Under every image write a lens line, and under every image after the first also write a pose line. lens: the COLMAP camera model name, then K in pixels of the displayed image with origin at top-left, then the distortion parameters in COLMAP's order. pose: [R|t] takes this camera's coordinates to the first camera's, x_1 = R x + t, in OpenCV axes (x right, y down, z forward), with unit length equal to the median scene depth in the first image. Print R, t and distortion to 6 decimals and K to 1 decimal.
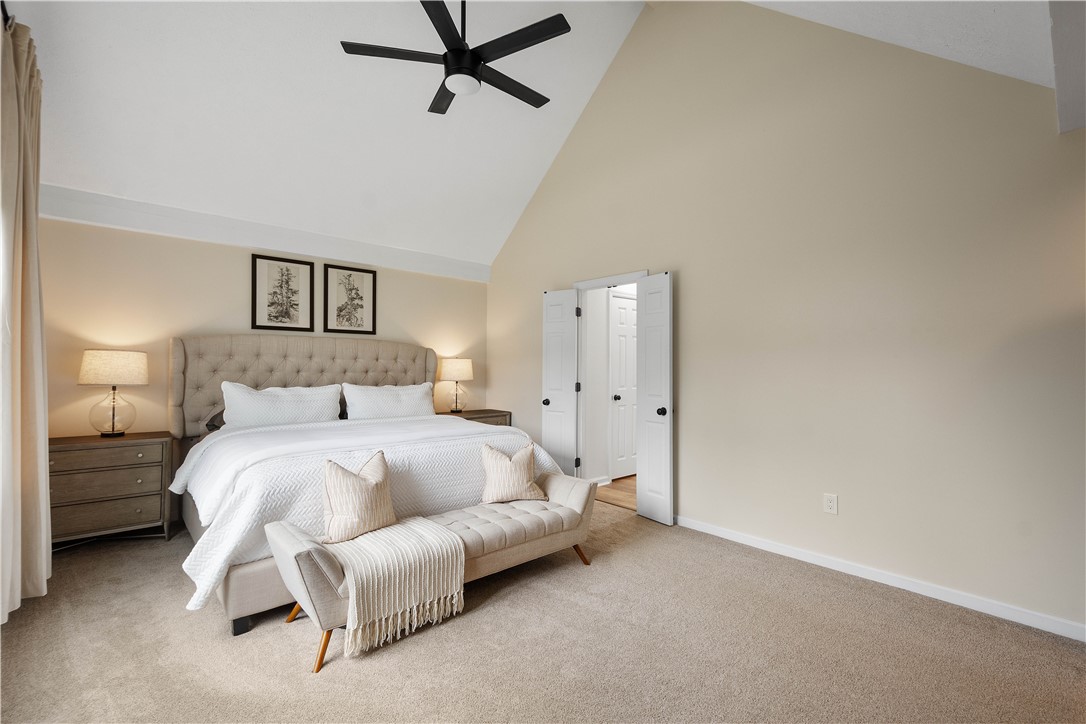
lens RADIAL K [[468.9, 0, 543.0], [0, 468.9, 362.0], [0, 0, 1]] dist [0.000877, 0.000057]
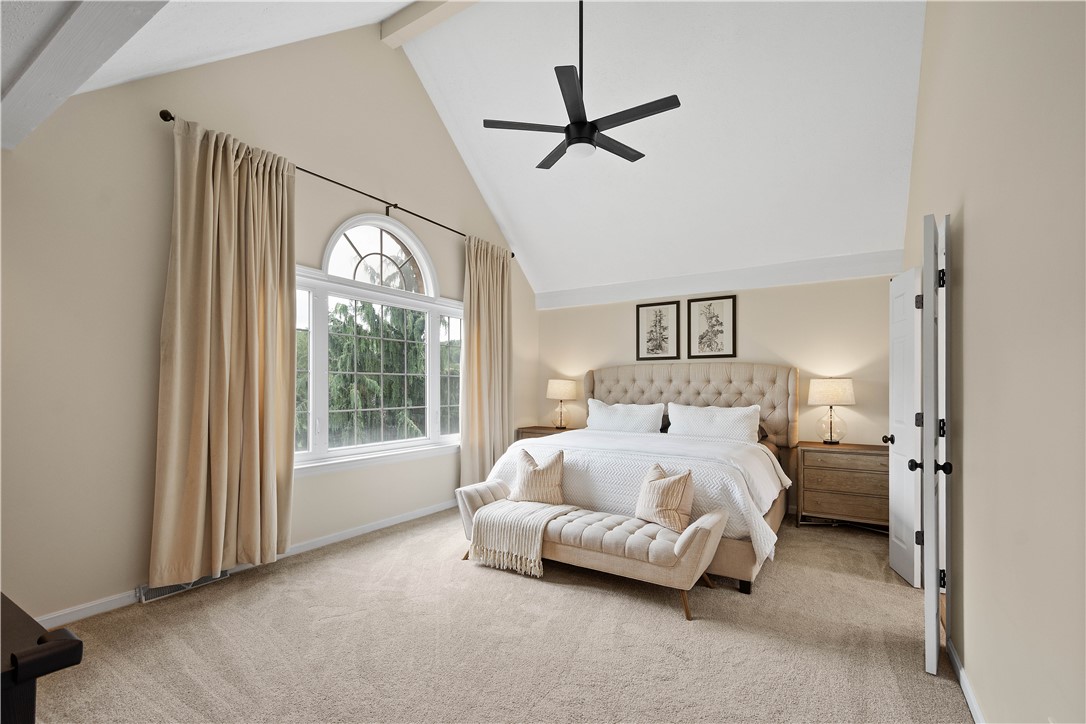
lens RADIAL K [[477.3, 0, 546.5], [0, 477.3, 386.1], [0, 0, 1]] dist [0.002335, 0.000316]
pose [[0.282915, -0.008803, -0.959105, 0.581401], [0.009520, 0.999934, -0.006370, 0.007854], [0.959098, -0.007328, 0.282980, 0.345306]]
